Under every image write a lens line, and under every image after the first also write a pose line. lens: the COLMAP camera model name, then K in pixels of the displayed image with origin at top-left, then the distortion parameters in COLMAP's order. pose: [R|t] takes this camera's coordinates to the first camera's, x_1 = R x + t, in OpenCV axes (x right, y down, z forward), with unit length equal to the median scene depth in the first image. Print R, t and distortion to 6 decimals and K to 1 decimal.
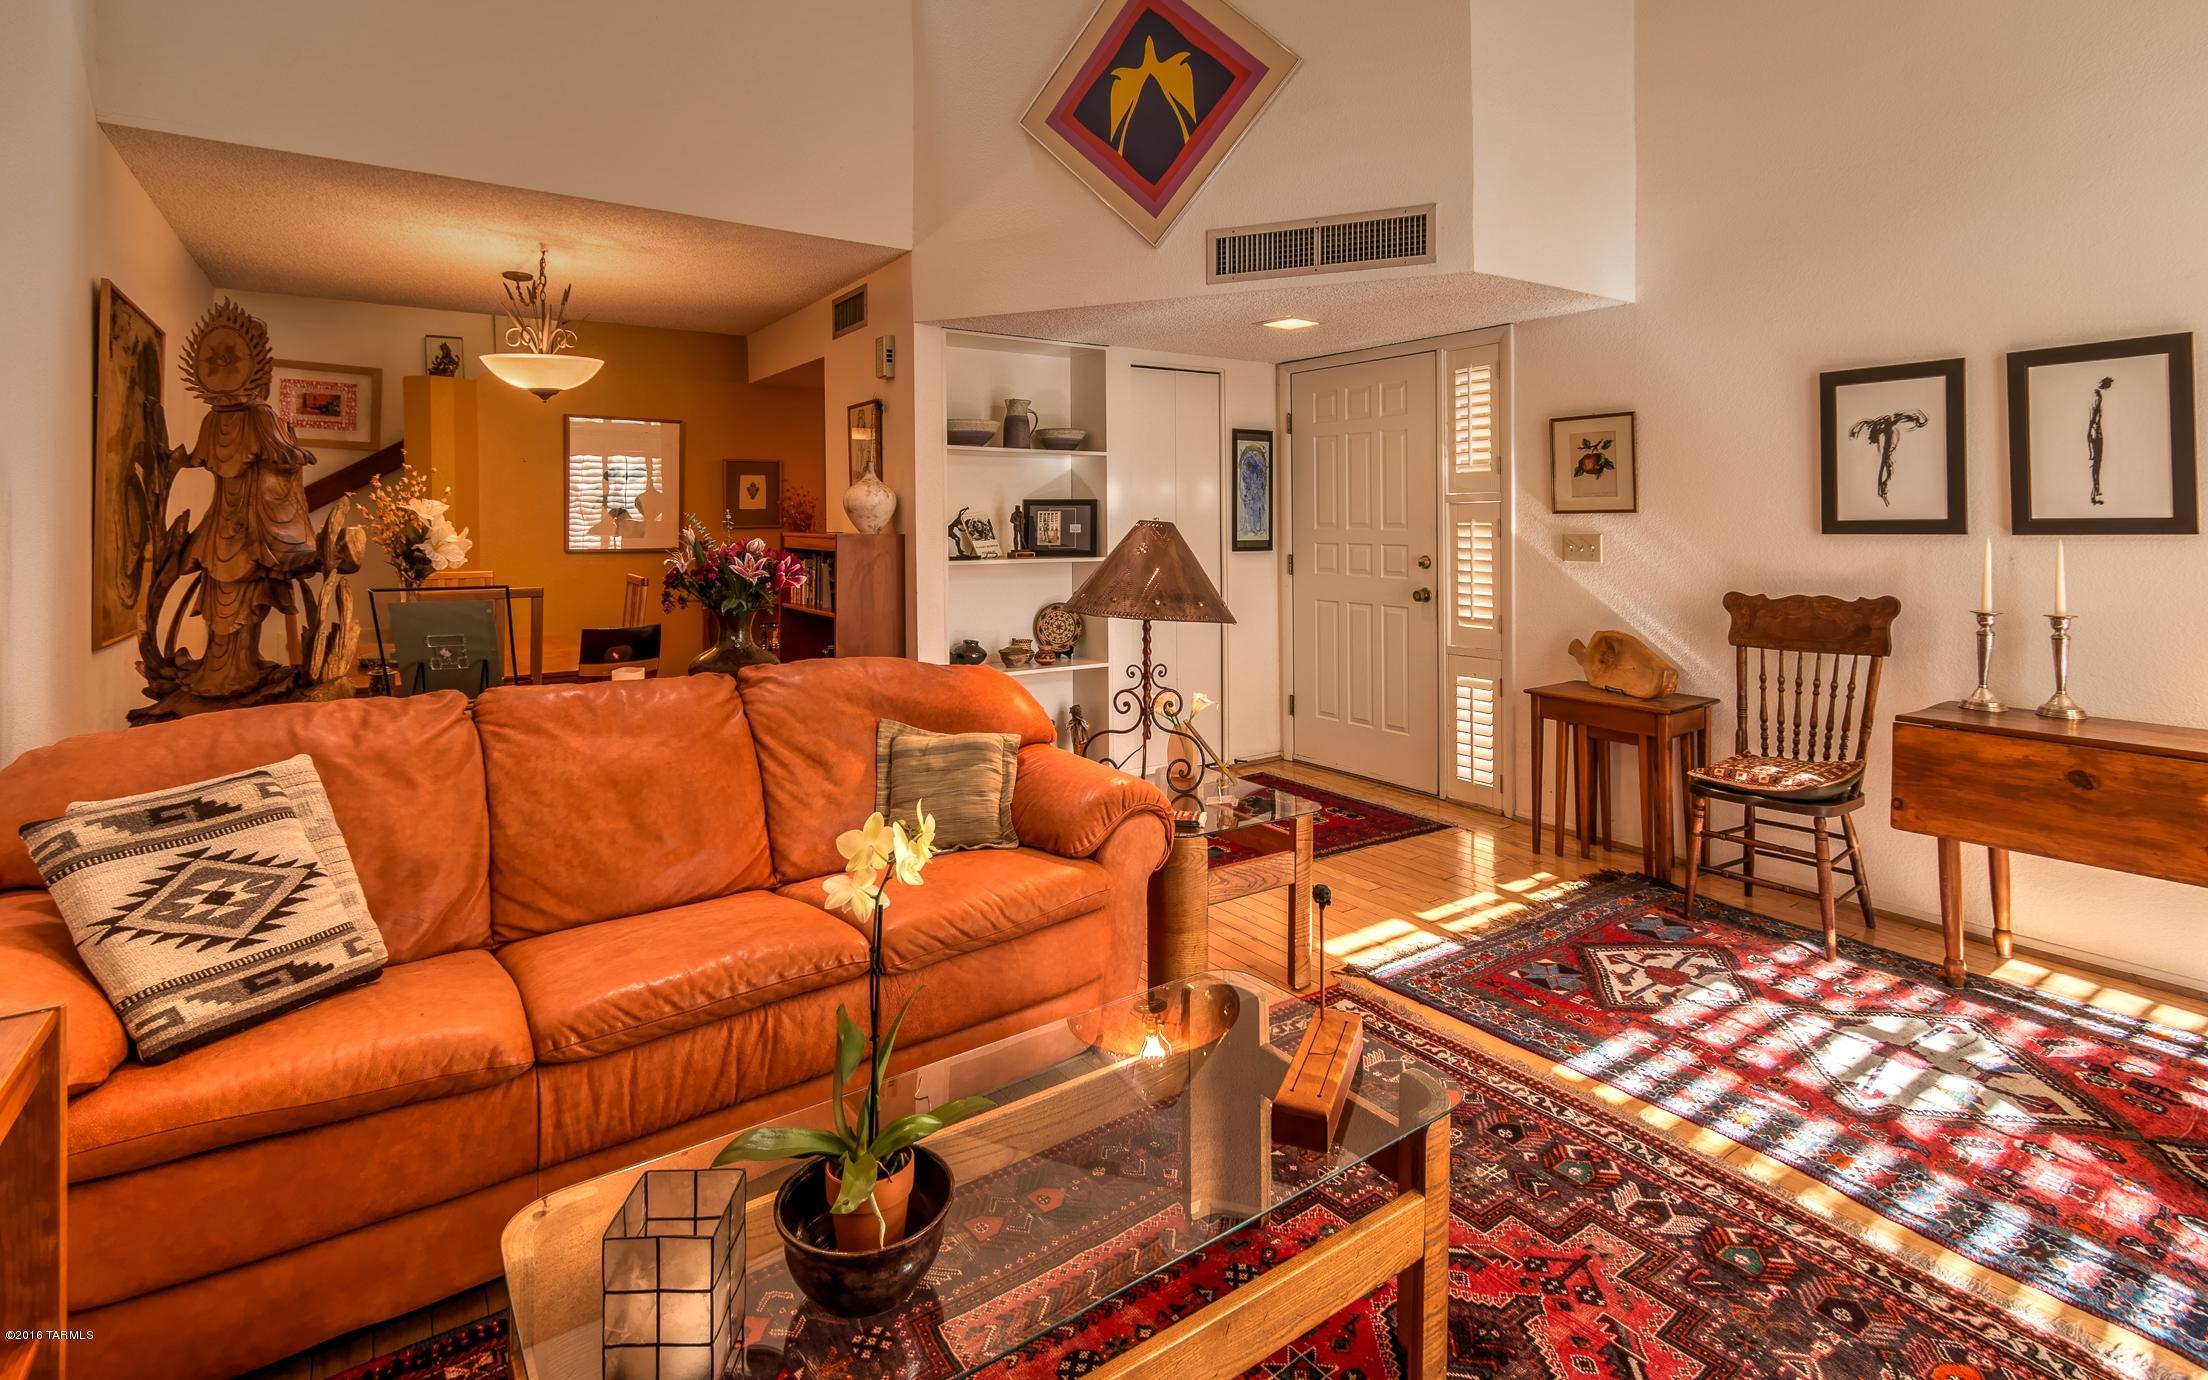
lens RADIAL K [[2072.6, 0, 1104.0], [0, 2072.6, 690.0], [0, 0, 1]] dist [0.020345, -0.002209]
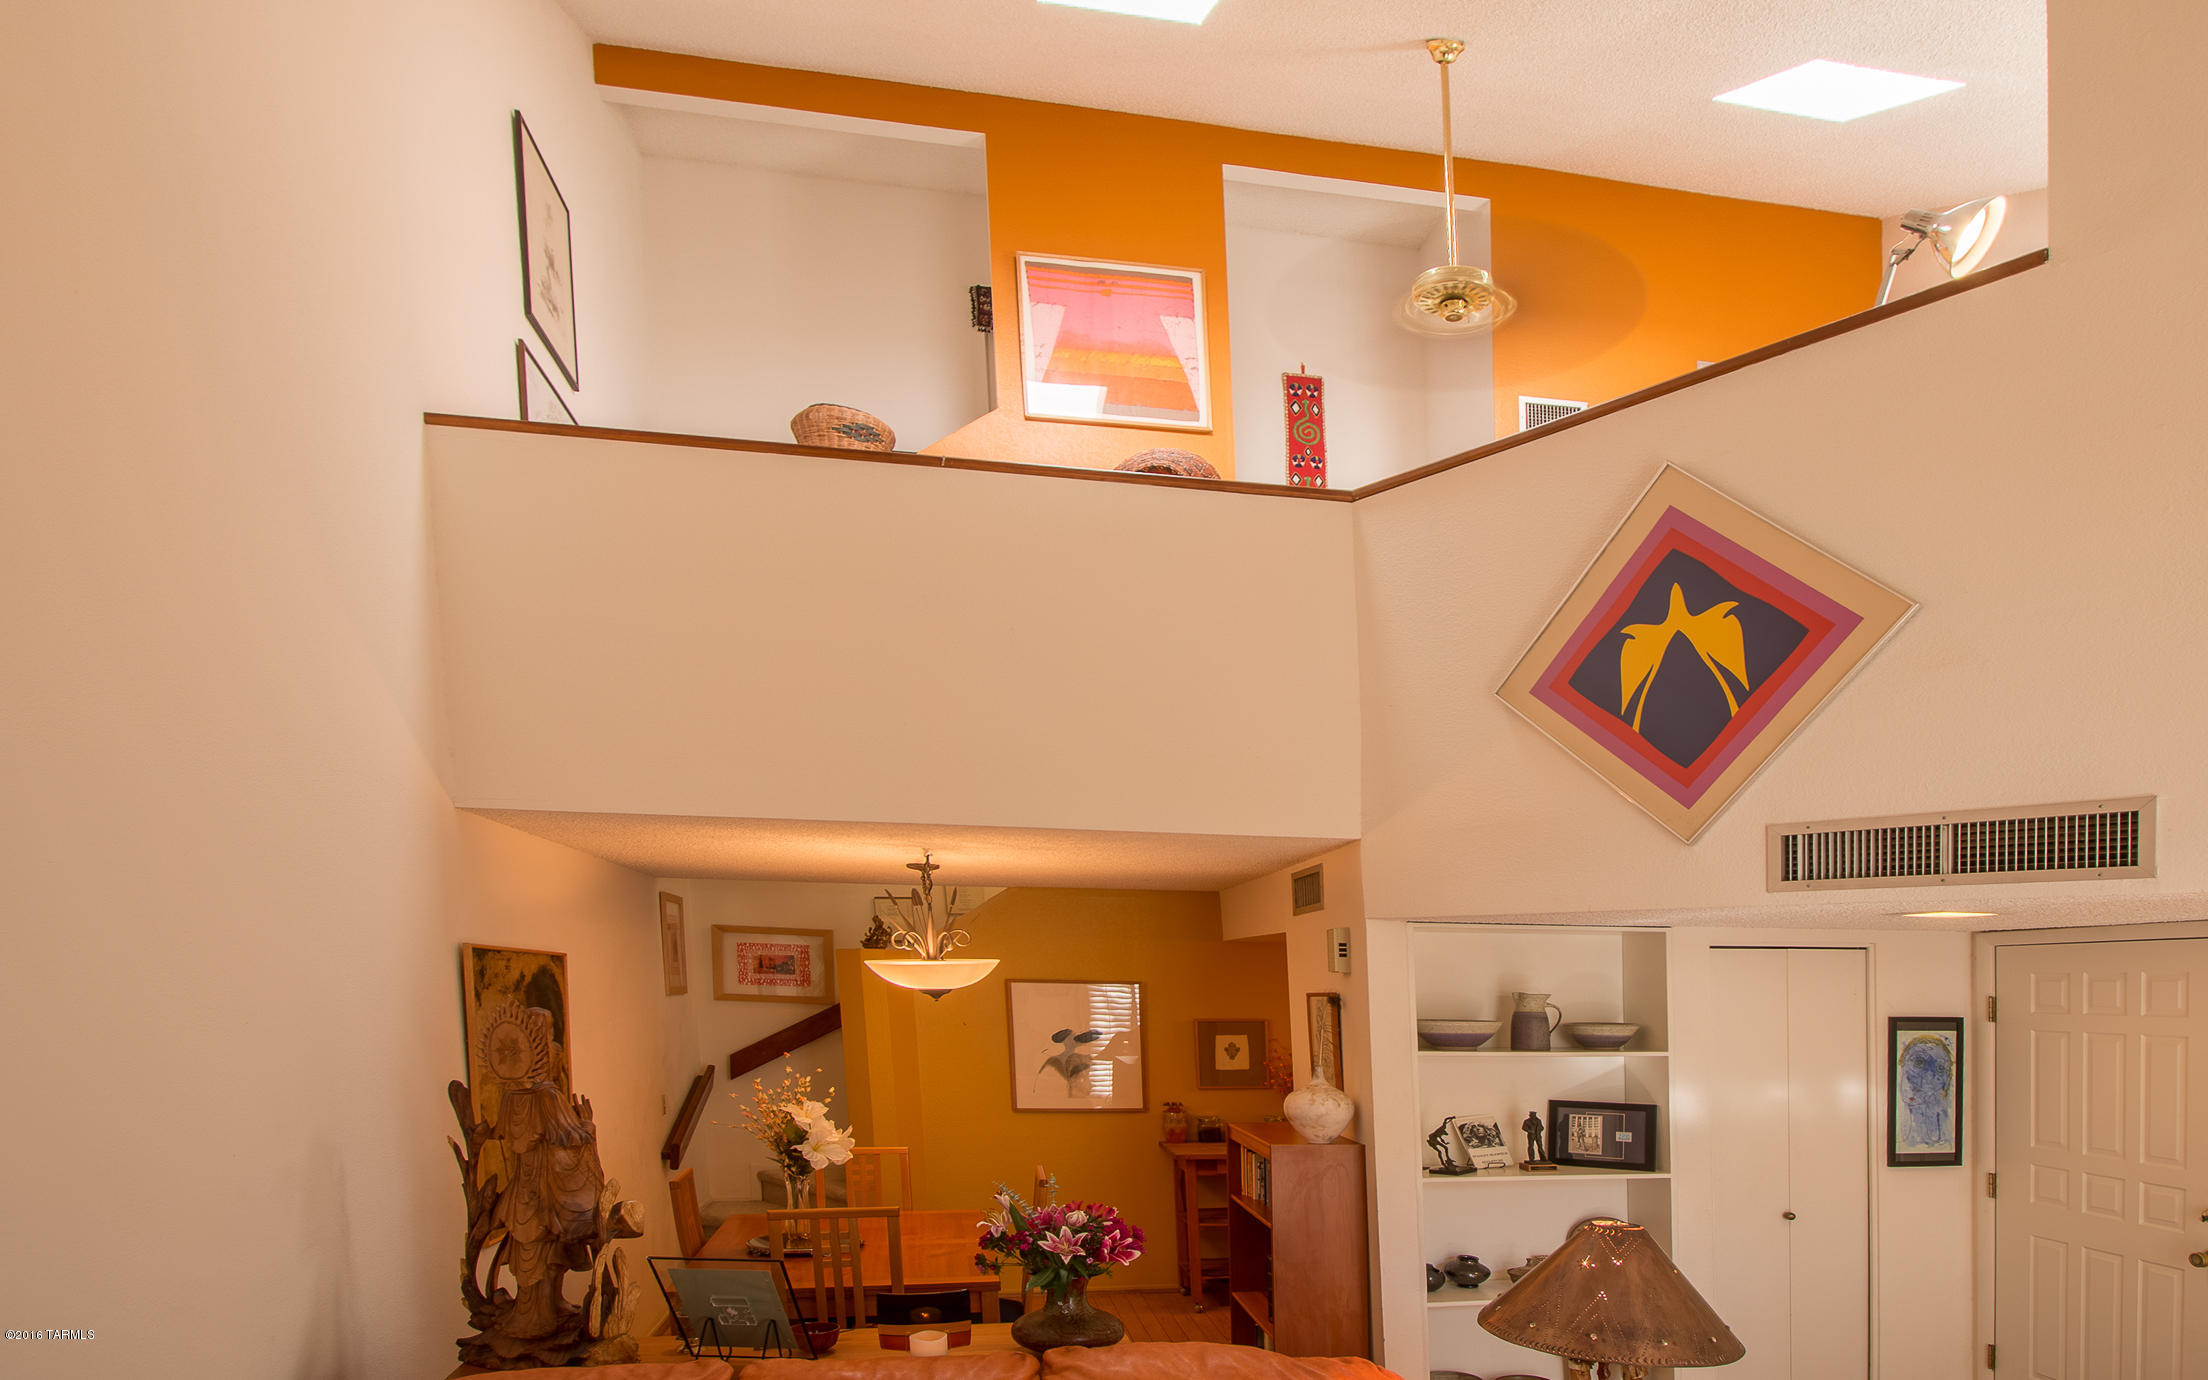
lens RADIAL K [[2034.8, 0, 1104.0], [0, 2034.8, 690.0], [0, 0, 1]] dist [-0.029823, -0.011725]
pose [[0.762688, 0.104951, -0.638194, 0.336846], [-0.043580, 0.992843, 0.111192, -0.351427], [0.645296, -0.056992, 0.761804, 0.311288]]
